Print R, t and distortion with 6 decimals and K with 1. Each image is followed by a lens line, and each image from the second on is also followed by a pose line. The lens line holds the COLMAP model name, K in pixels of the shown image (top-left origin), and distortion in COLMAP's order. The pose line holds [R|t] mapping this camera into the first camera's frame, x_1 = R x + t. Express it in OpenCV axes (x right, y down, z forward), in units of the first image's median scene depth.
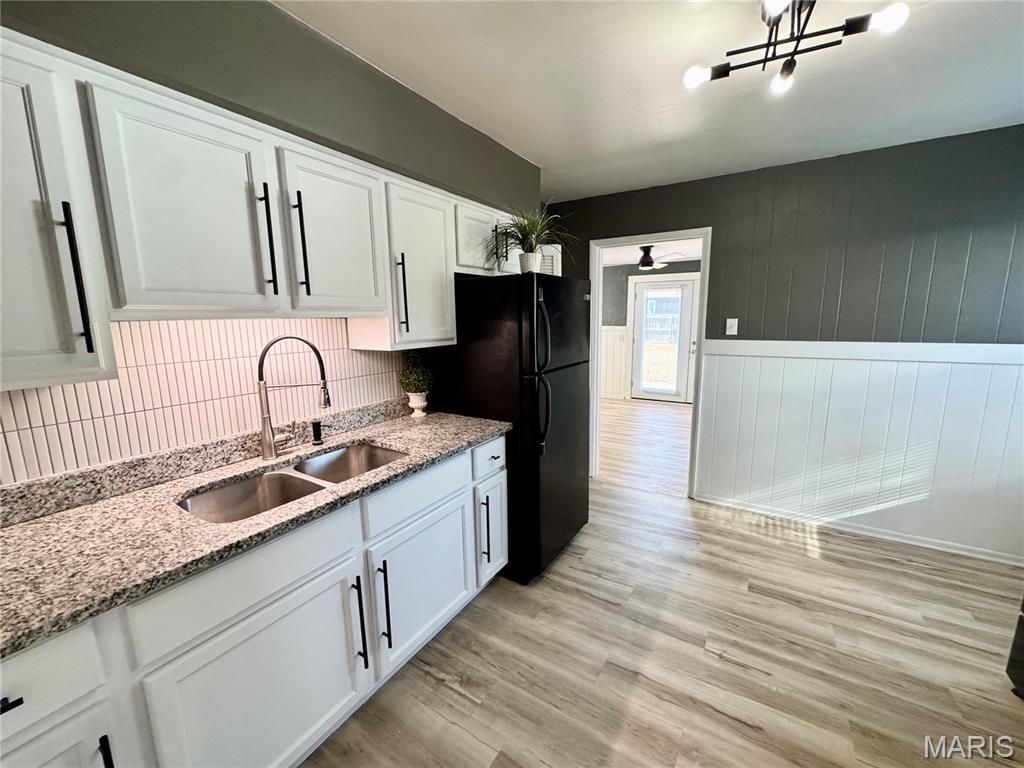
lens RADIAL K [[406.7, 0, 511.9], [0, 406.7, 381.3], [0, 0, 1]] dist [-0.001581, 0.000335]
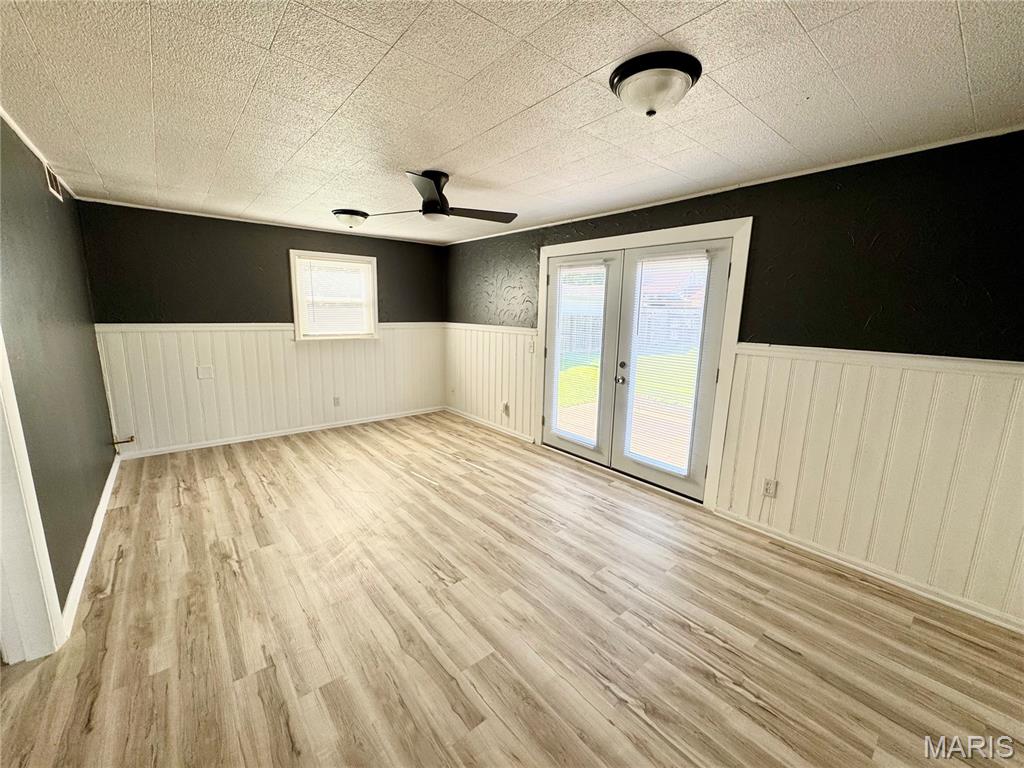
lens RADIAL K [[406.7, 0, 513.6], [0, 406.7, 385.7], [0, 0, 1]] dist [-0.001581, 0.000335]
pose [[0.947918, 0.095456, -0.303874, 0.445226], [-0.091573, 0.995431, 0.027040, -0.061853], [0.305067, 0.002195, 0.952328, 0.394118]]
